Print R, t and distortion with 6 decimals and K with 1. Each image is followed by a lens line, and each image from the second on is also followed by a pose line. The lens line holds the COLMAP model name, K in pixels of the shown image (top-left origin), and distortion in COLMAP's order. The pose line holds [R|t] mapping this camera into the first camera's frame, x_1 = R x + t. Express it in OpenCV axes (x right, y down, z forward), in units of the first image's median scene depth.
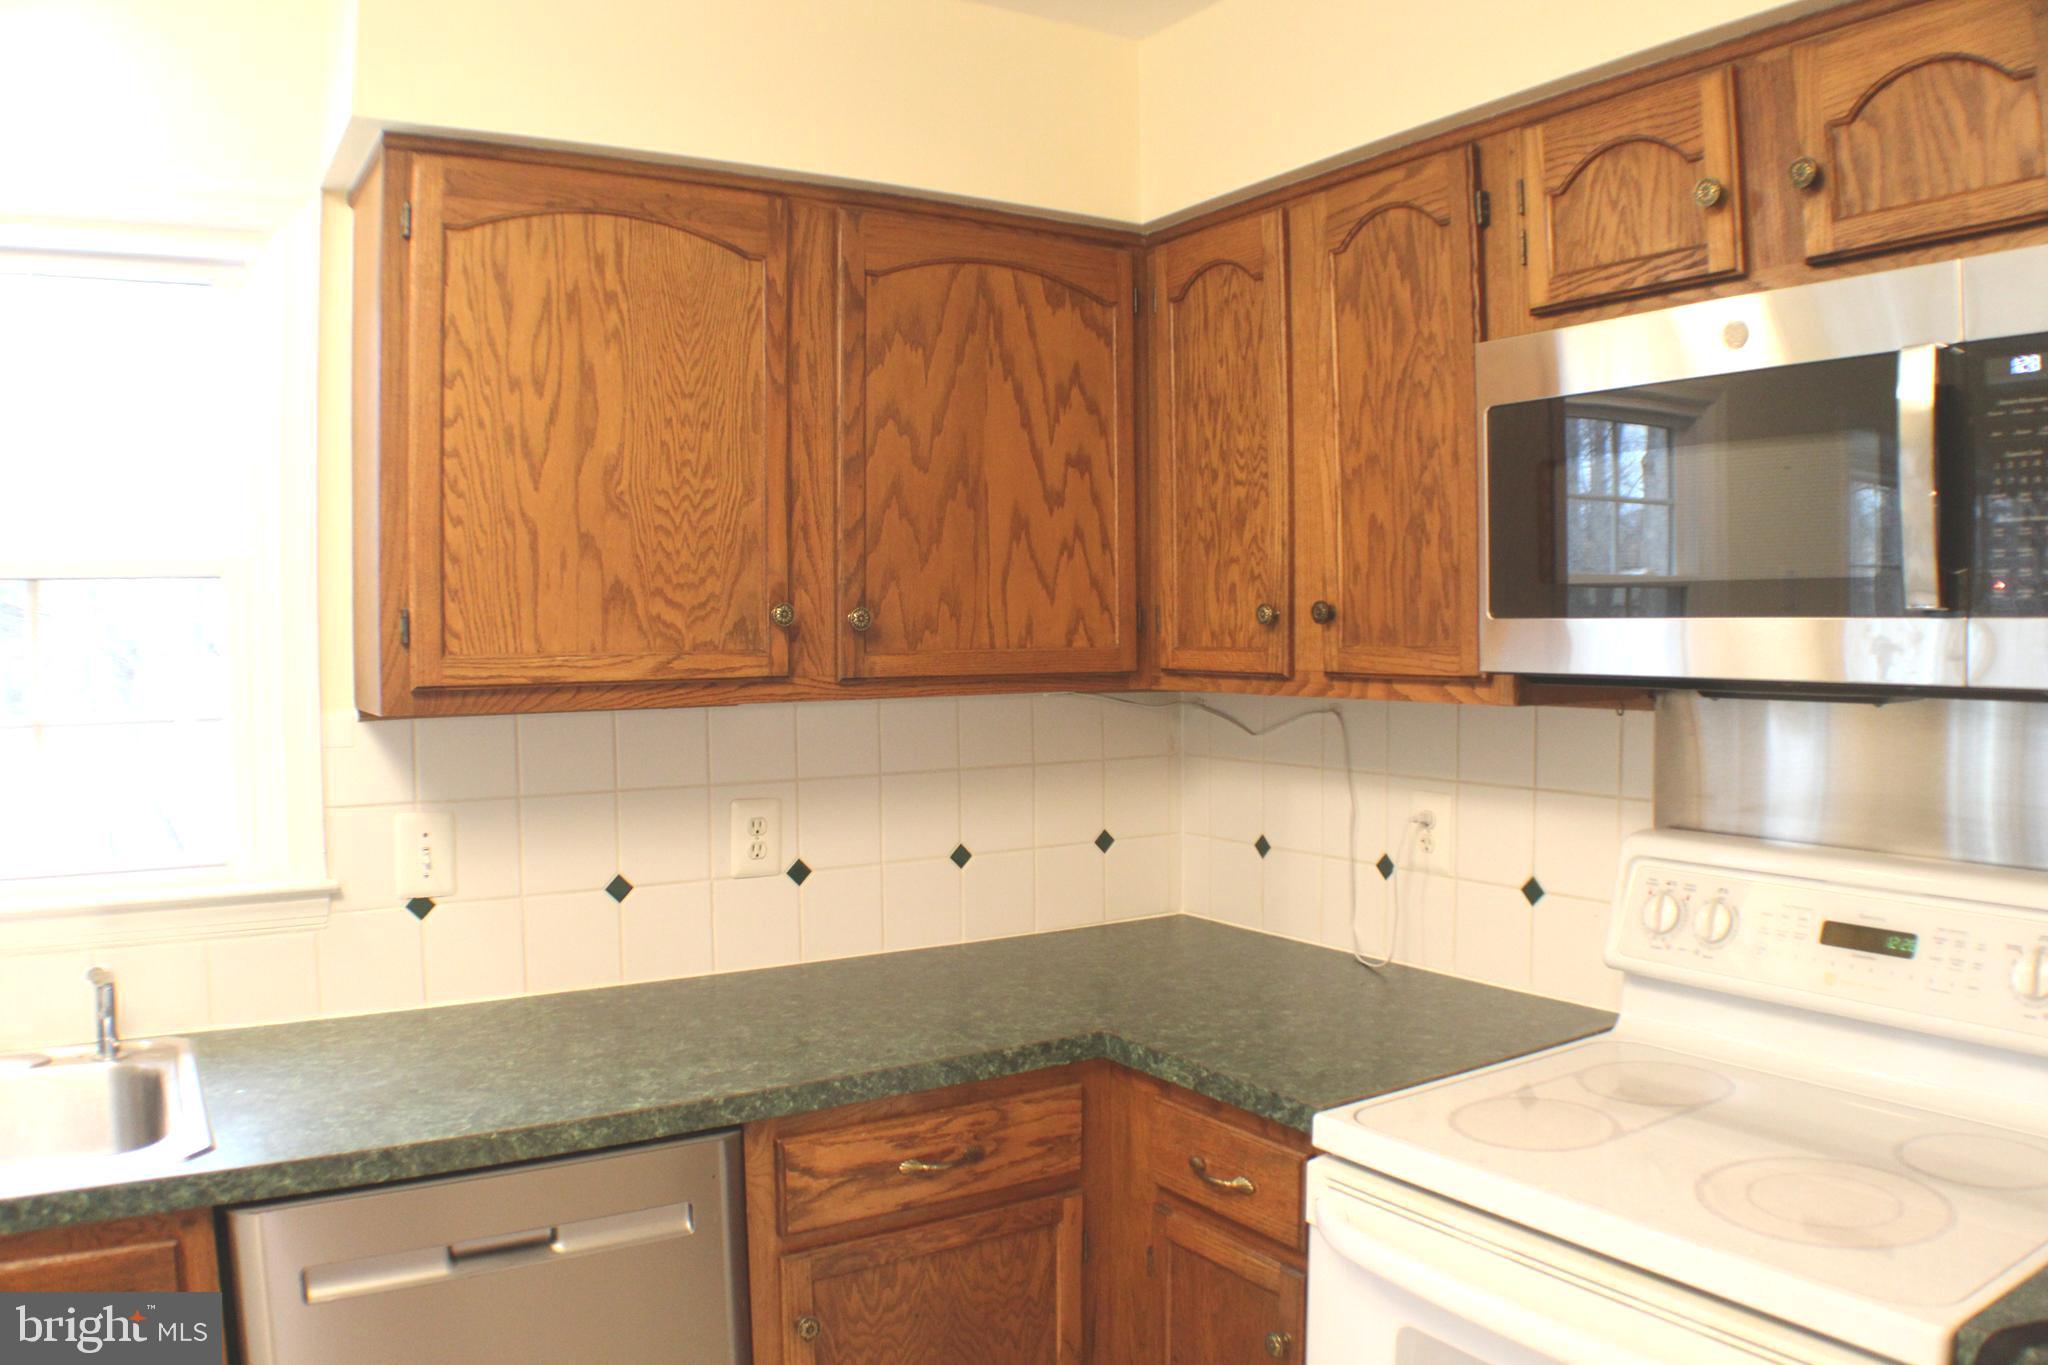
lens RADIAL K [[1546.6, 0, 1089.6], [0, 1546.6, 661.5], [0, 0, 1]] dist [-0.222307, 0.109617]
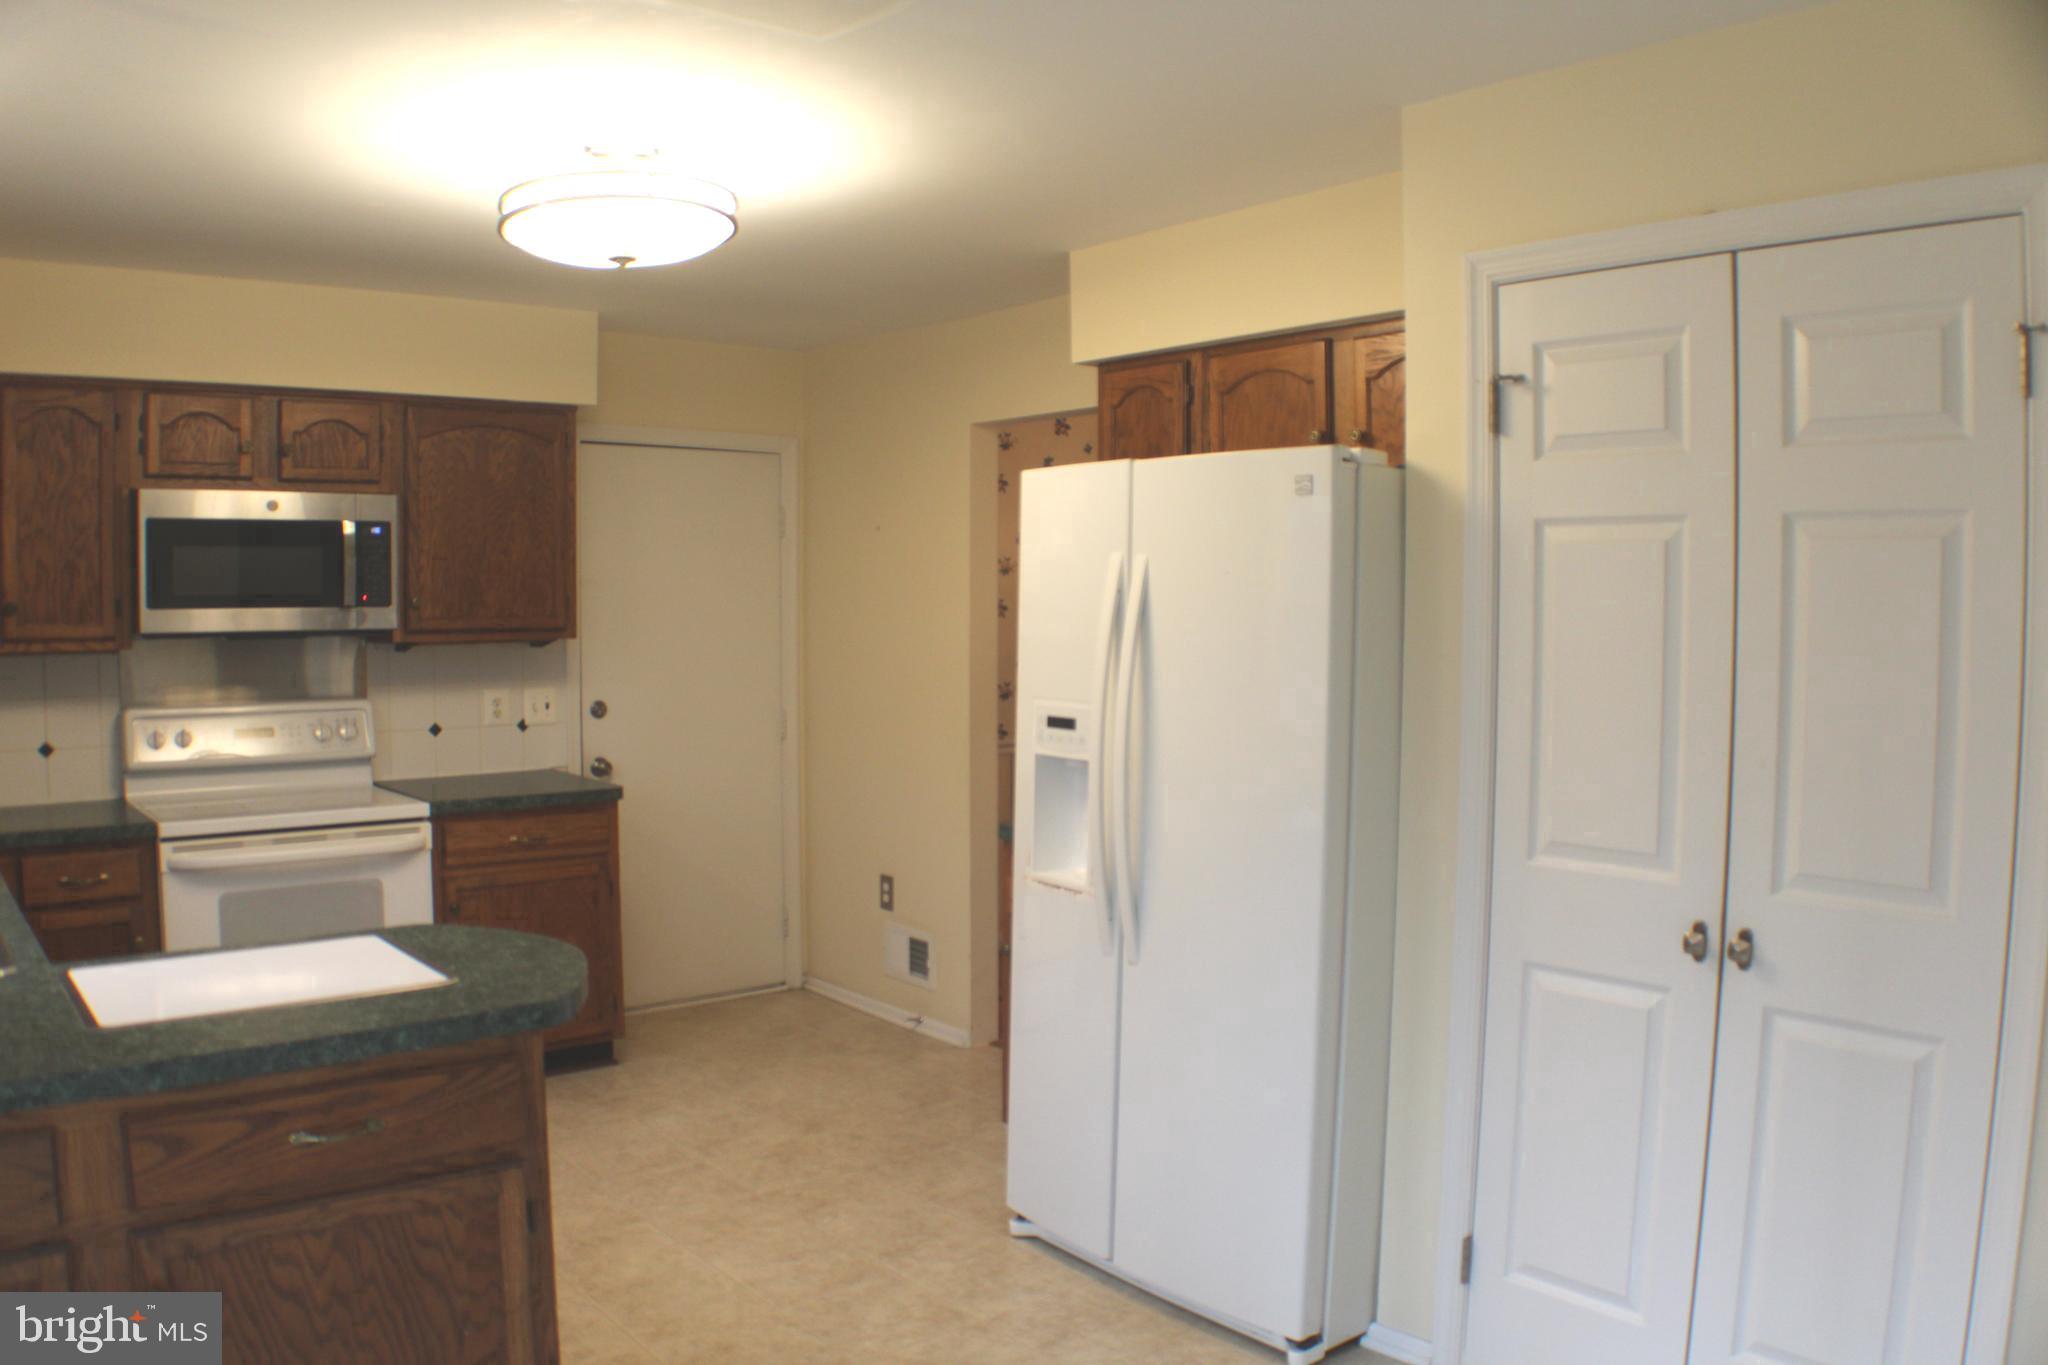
lens RADIAL K [[1546.6, 0, 1089.6], [0, 1546.6, 661.5], [0, 0, 1]] dist [-0.222307, 0.109617]
pose [[-0.131943, -0.032996, 0.990708, -1.847623], [0.028262, 0.998914, 0.037034, 0.008438], [-0.990854, 0.032885, -0.130867, -0.110844]]
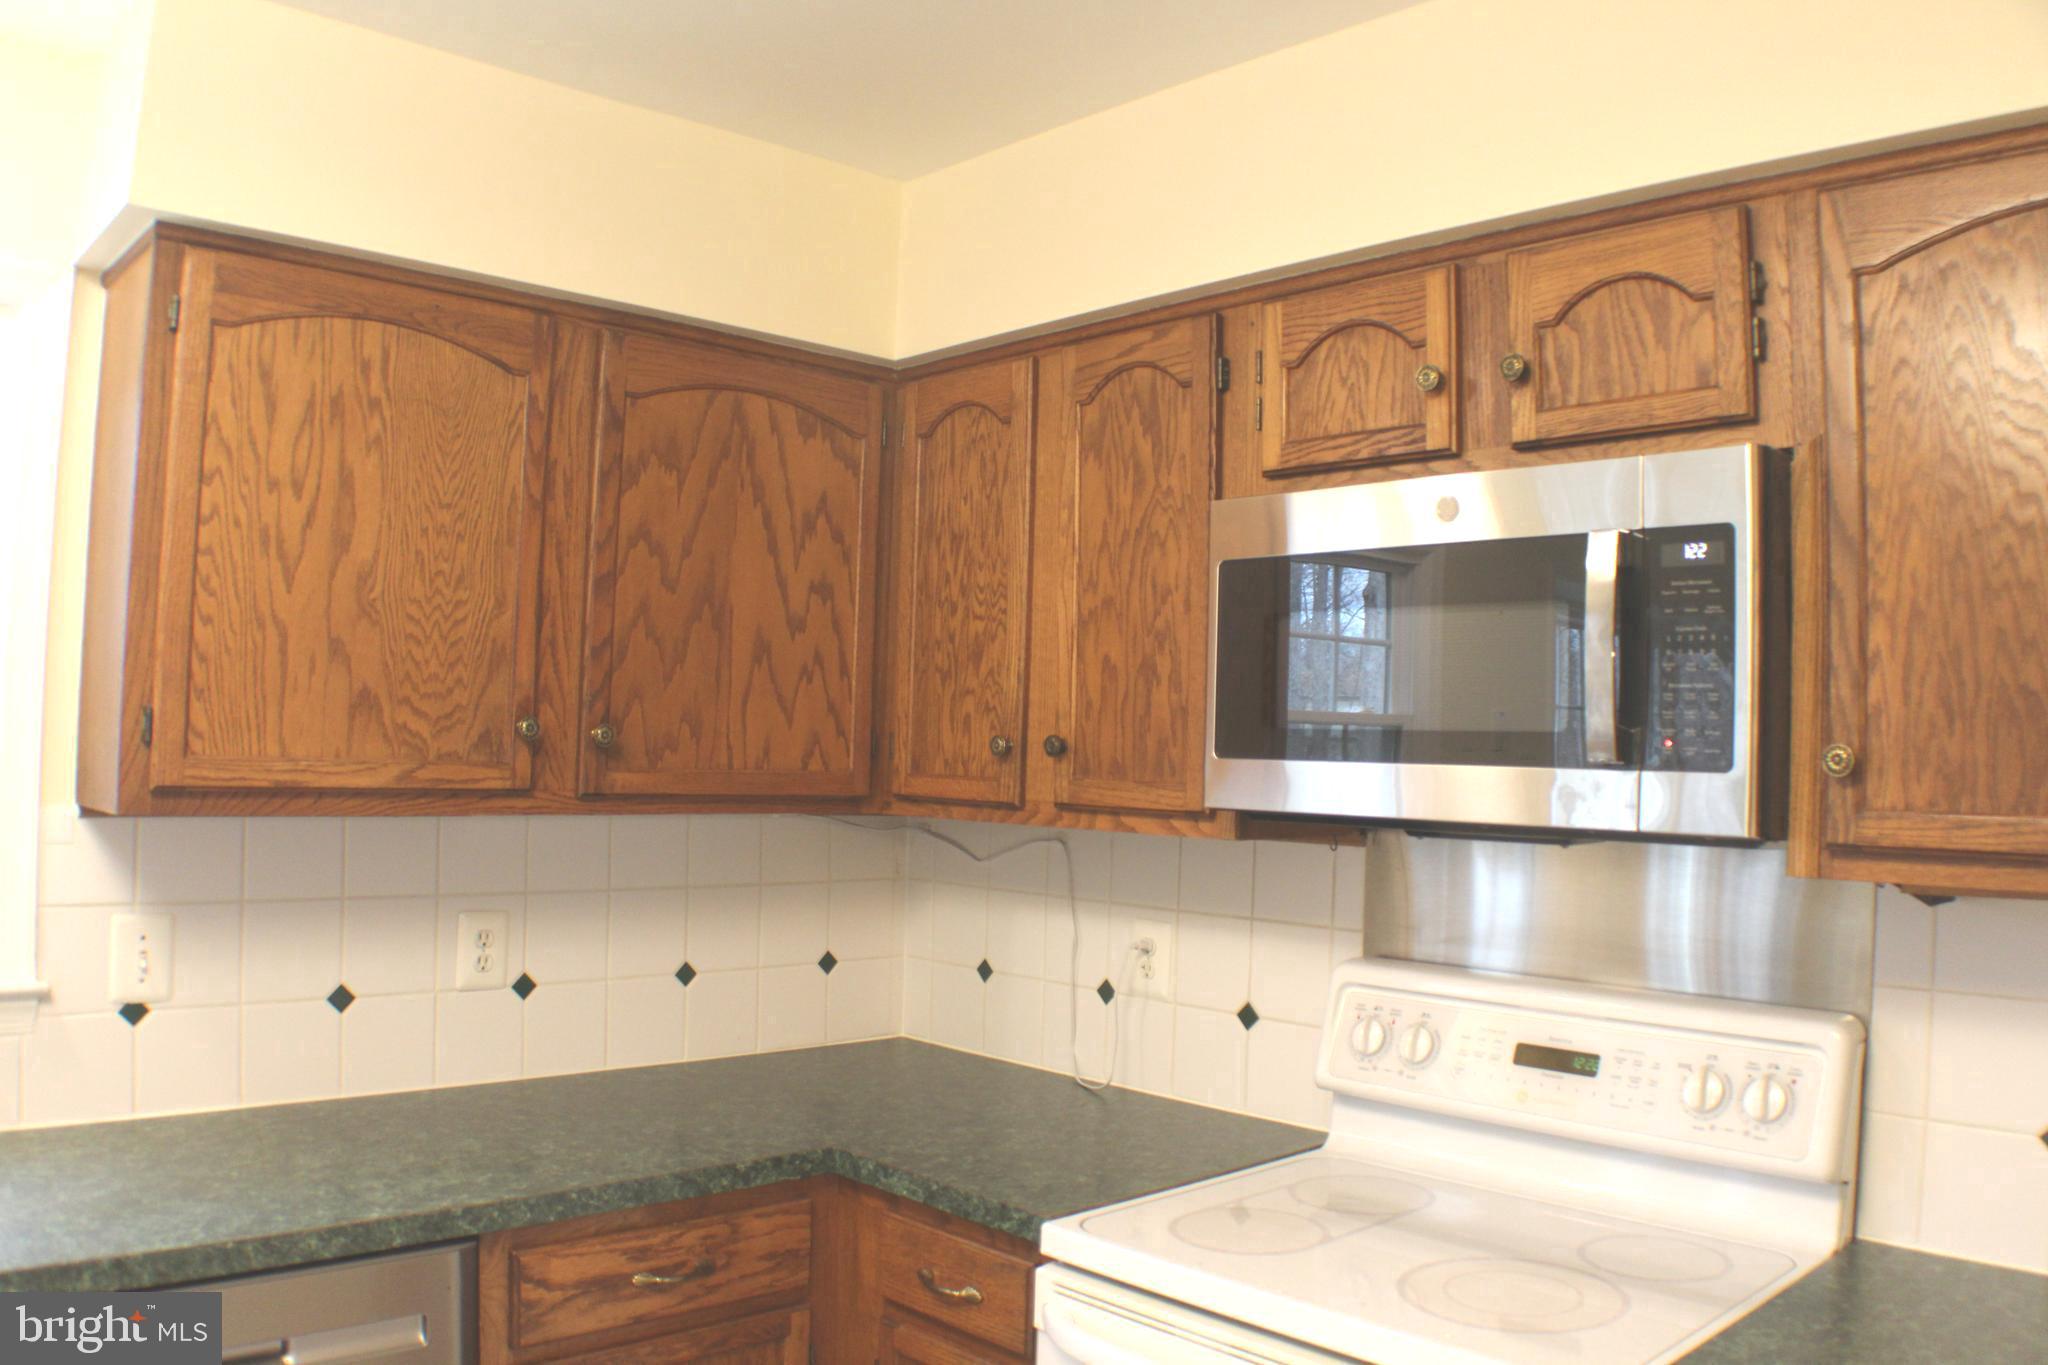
lens RADIAL K [[1617.1, 0, 1092.6], [0, 1617.1, 669.8], [0, 0, 1]] dist [-0.212393, 0.094459]
pose [[0.981786, 0.042618, 0.185148, -0.030467], [-0.029716, 0.996968, -0.071913, -0.005512], [-0.187652, 0.065102, 0.980076, -0.089368]]
